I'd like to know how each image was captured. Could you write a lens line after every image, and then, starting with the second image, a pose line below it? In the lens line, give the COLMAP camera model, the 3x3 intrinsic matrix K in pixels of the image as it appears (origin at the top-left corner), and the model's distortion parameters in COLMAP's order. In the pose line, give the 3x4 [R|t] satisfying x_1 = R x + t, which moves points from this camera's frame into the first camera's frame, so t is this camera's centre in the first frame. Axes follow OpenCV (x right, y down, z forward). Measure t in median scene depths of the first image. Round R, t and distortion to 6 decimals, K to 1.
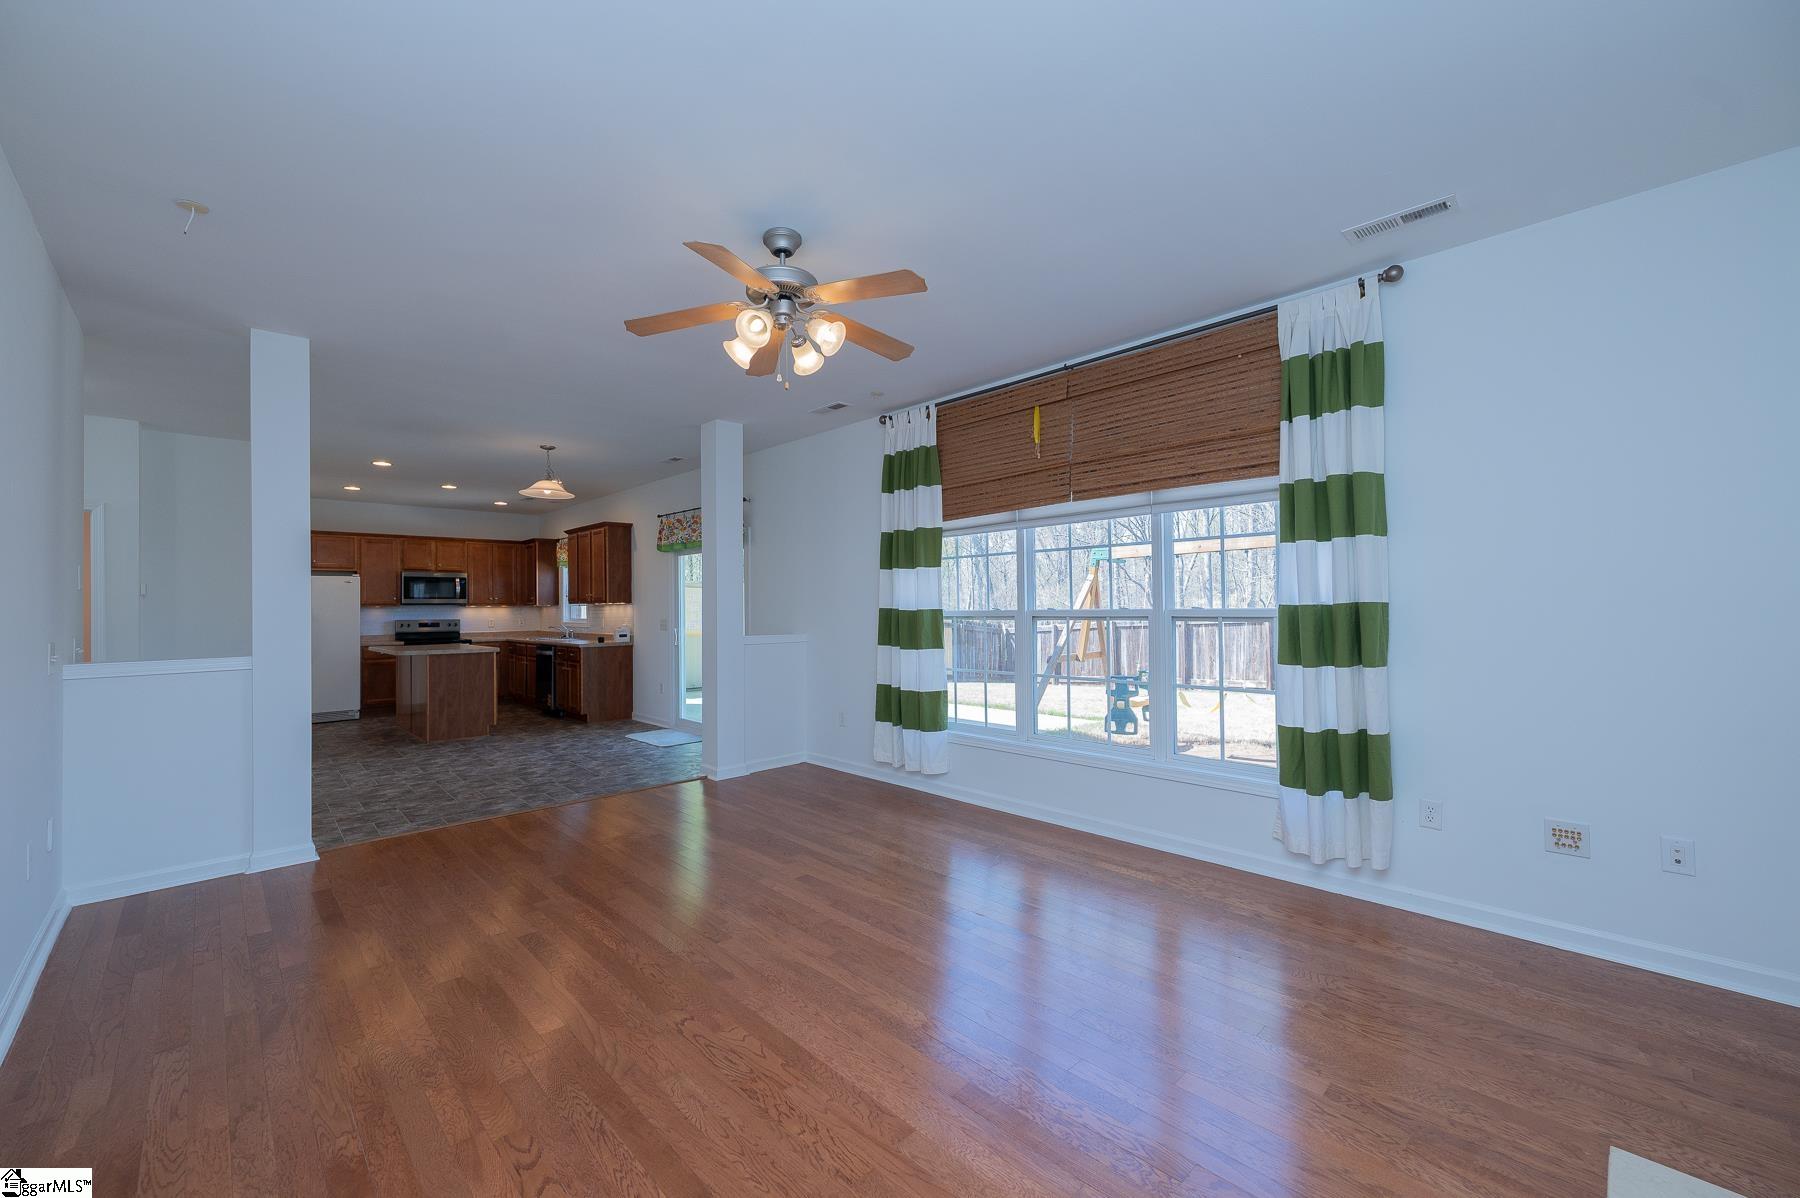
lens RADIAL K [[713.3, 0, 889.1], [0, 713.3, 599.2], [0, 0, 1]] dist [-0.007611, 0.000070]
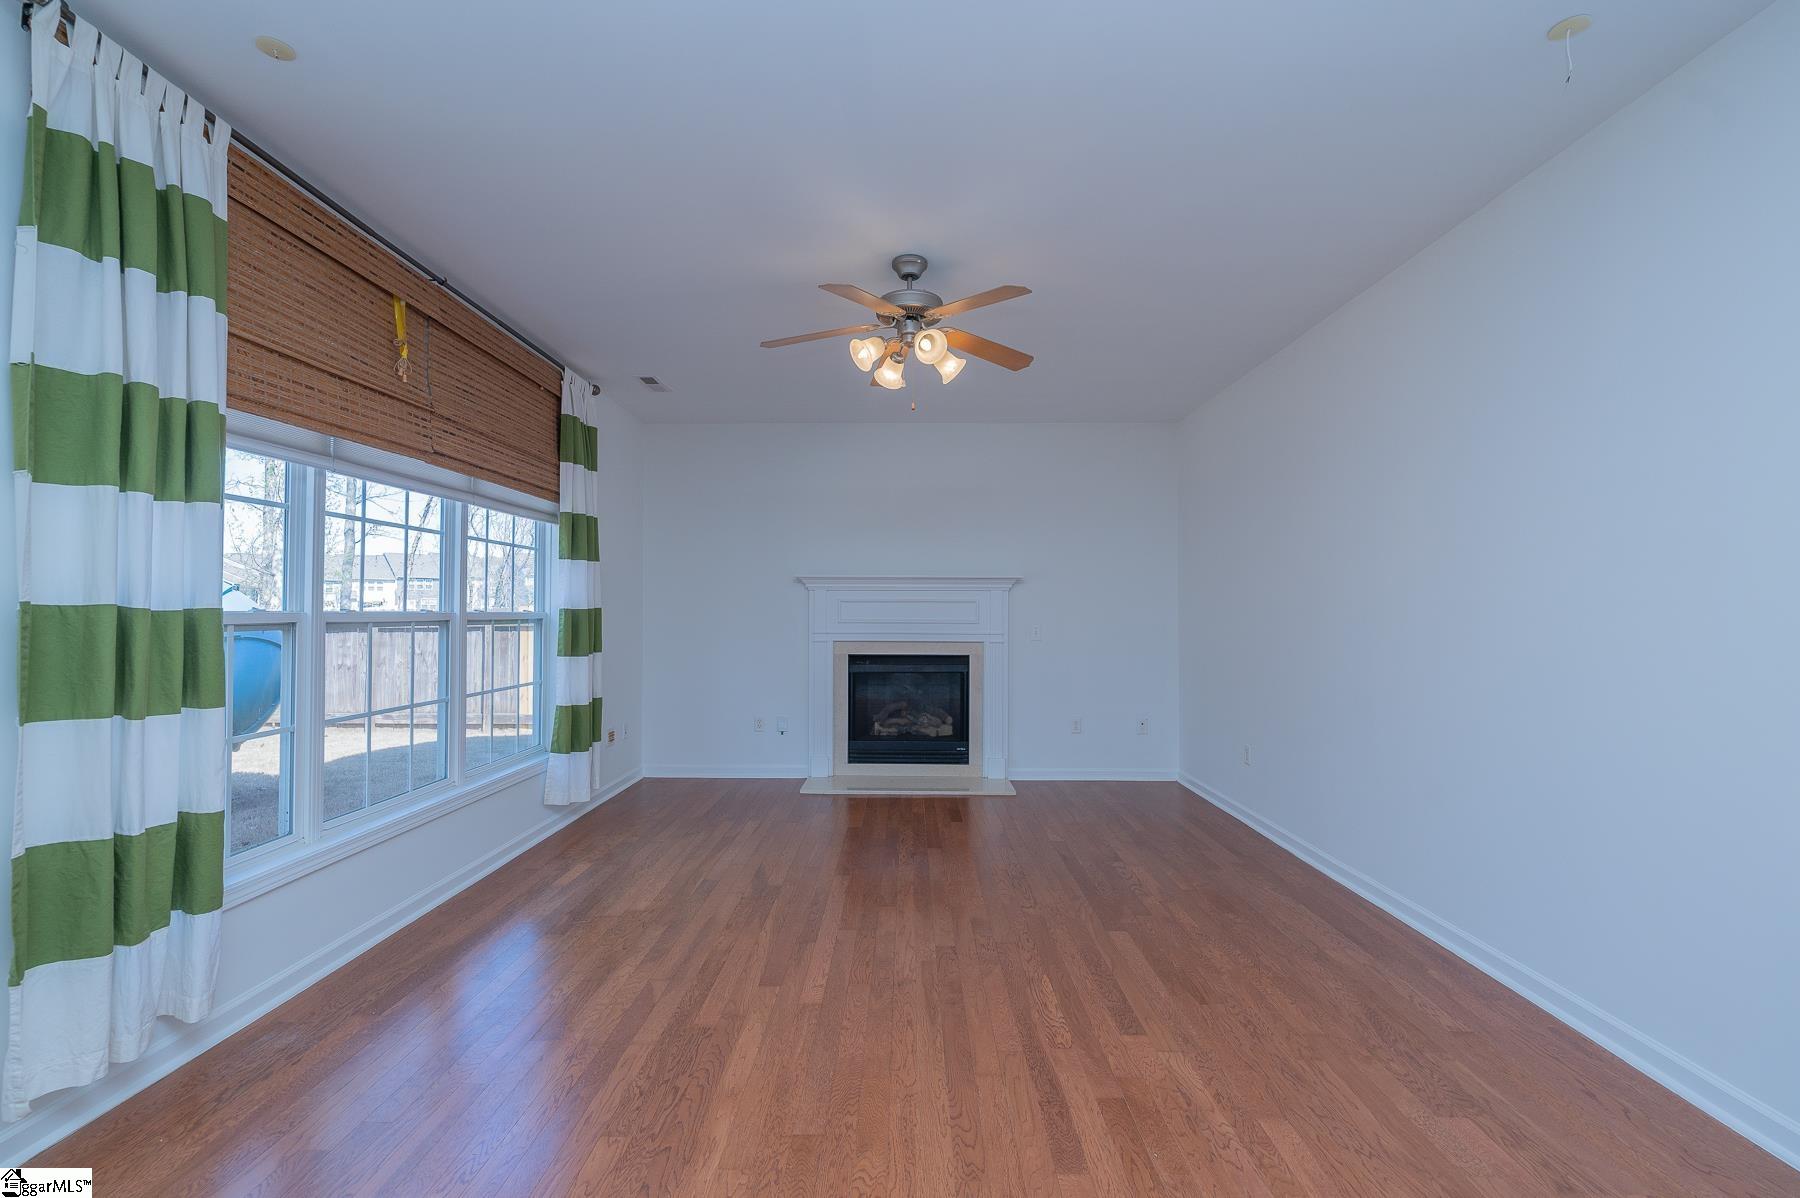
lens RADIAL K [[754.2, 0, 891.6], [0, 754.2, 603.4], [0, 0, 1]] dist [-0.001766, 0.000165]
pose [[-0.704676, 0.015856, 0.709352, -0.300316], [-0.003972, 0.999646, -0.026291, 0.011741], [-0.709518, -0.021345, -0.704364, 0.583918]]
